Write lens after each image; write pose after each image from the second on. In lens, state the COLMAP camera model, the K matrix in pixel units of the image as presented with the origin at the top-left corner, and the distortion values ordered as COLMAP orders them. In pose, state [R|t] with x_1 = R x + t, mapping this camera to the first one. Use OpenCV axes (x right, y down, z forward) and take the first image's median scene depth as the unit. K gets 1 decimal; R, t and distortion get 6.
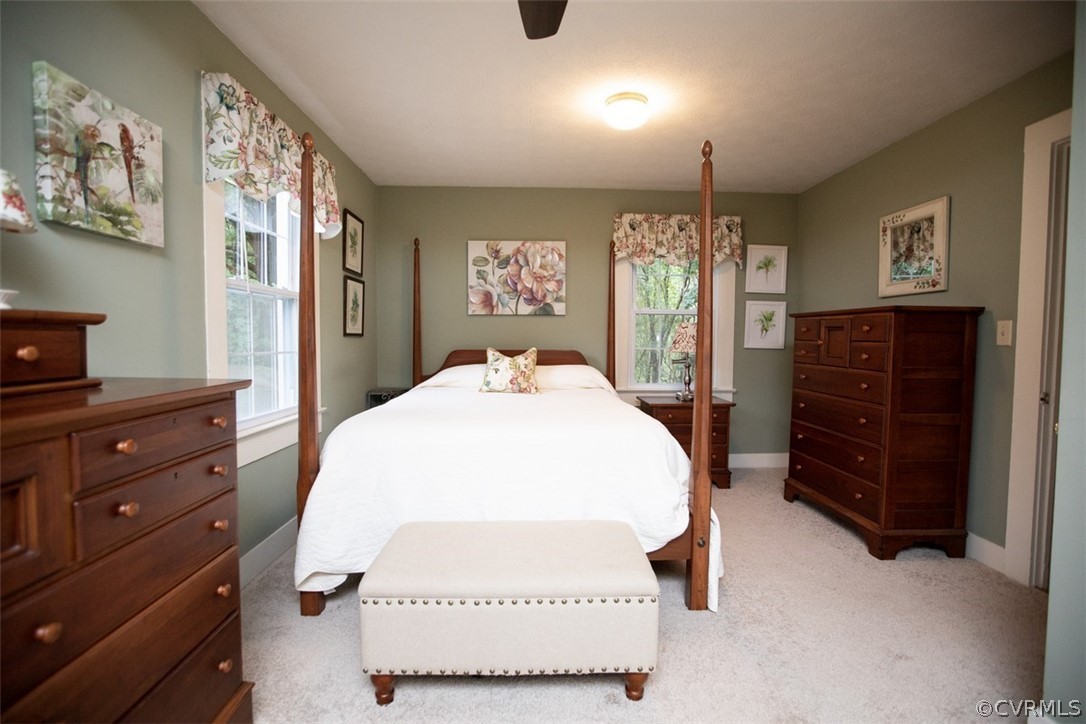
lens RADIAL K [[497.4, 0, 548.1], [0, 497.4, 359.9], [0, 0, 1]] dist [-0.048241, 0.017993]
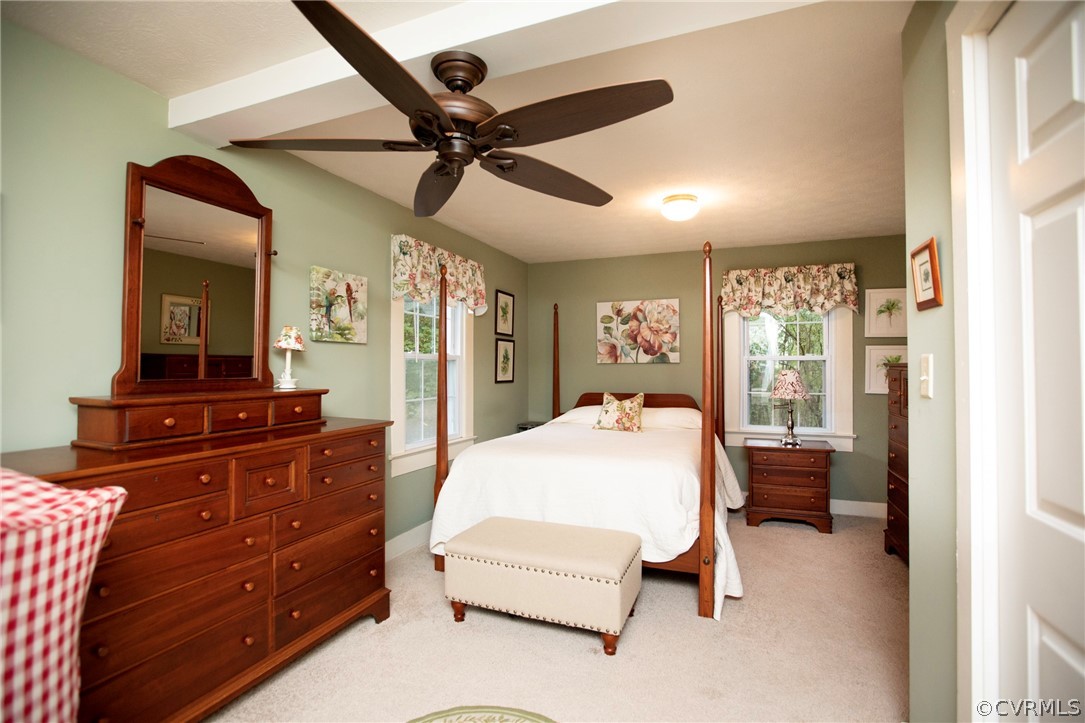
lens RADIAL K [[497.0, 0, 547.6], [0, 497.0, 359.4], [0, 0, 1]] dist [-0.048241, 0.017993]
pose [[0.916899, -0.013975, -0.398874, 0.241465], [-0.010995, 0.998123, -0.060243, -0.030812], [0.398967, 0.059622, 0.915025, -0.175589]]
